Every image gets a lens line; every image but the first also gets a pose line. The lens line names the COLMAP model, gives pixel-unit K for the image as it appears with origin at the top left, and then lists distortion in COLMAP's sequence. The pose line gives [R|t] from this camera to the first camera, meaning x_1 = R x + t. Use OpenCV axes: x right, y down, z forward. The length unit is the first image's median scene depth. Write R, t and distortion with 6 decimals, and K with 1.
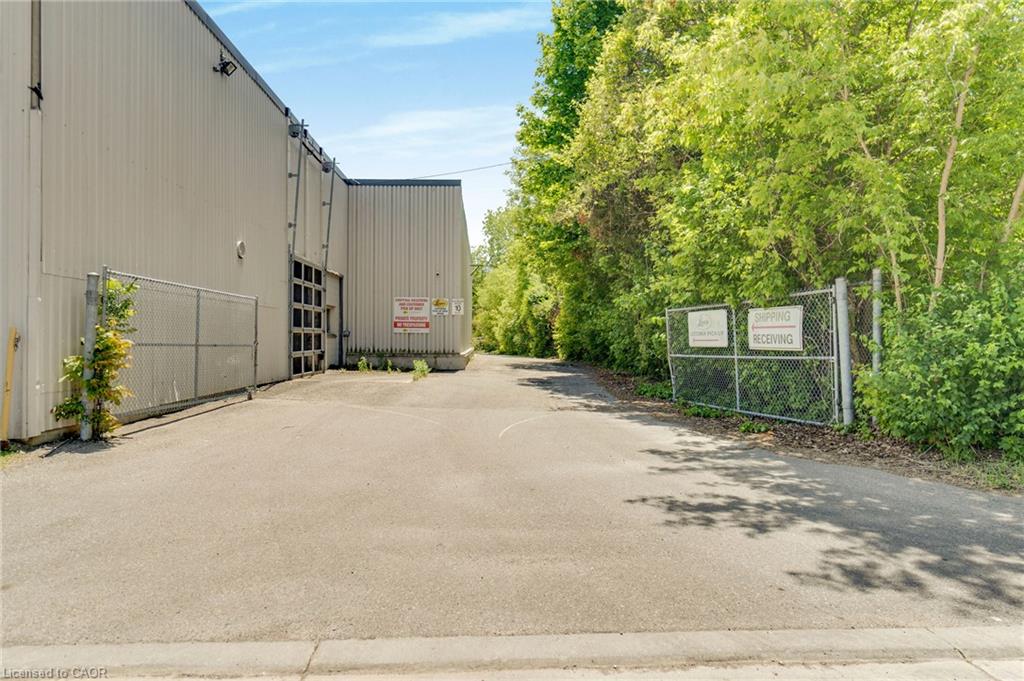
lens RADIAL K [[614.4, 0, 481.4], [0, 614.4, 339.5], [0, 0, 1]] dist [-0.000451, -0.000127]
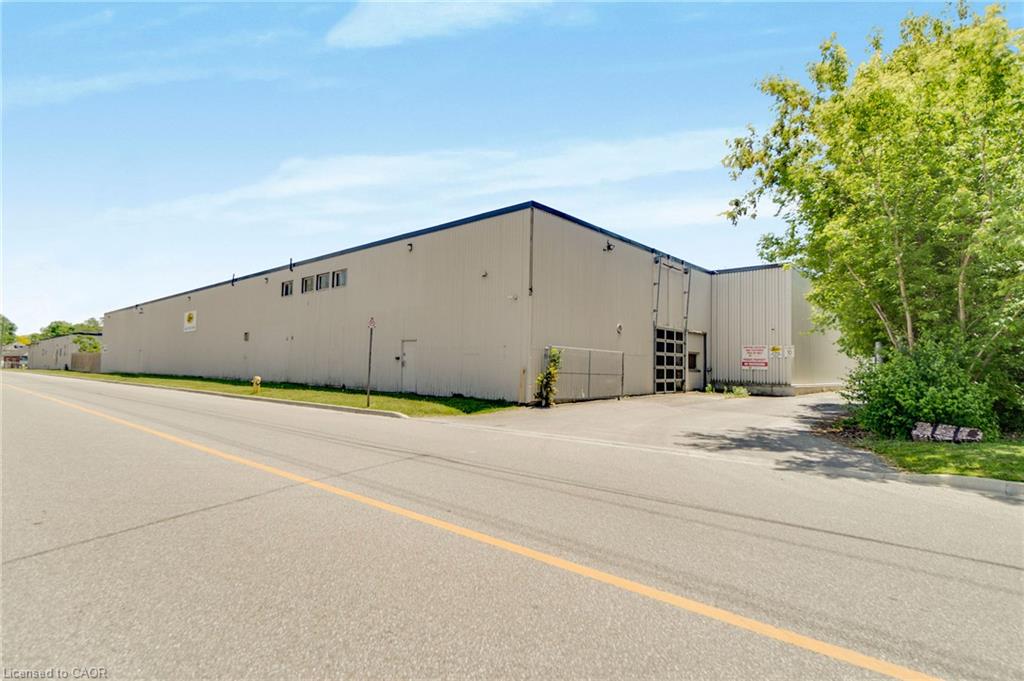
lens RADIAL K [[488.1, 0, 512.0], [0, 488.1, 340.5], [0, 0, 1]] dist [0.000835, 0.000105]
pose [[0.729736, -0.026229, -0.683226, 0.368577], [-0.017816, 0.998195, -0.057350, -0.003954], [0.683497, 0.054023, 0.727952, -0.351374]]
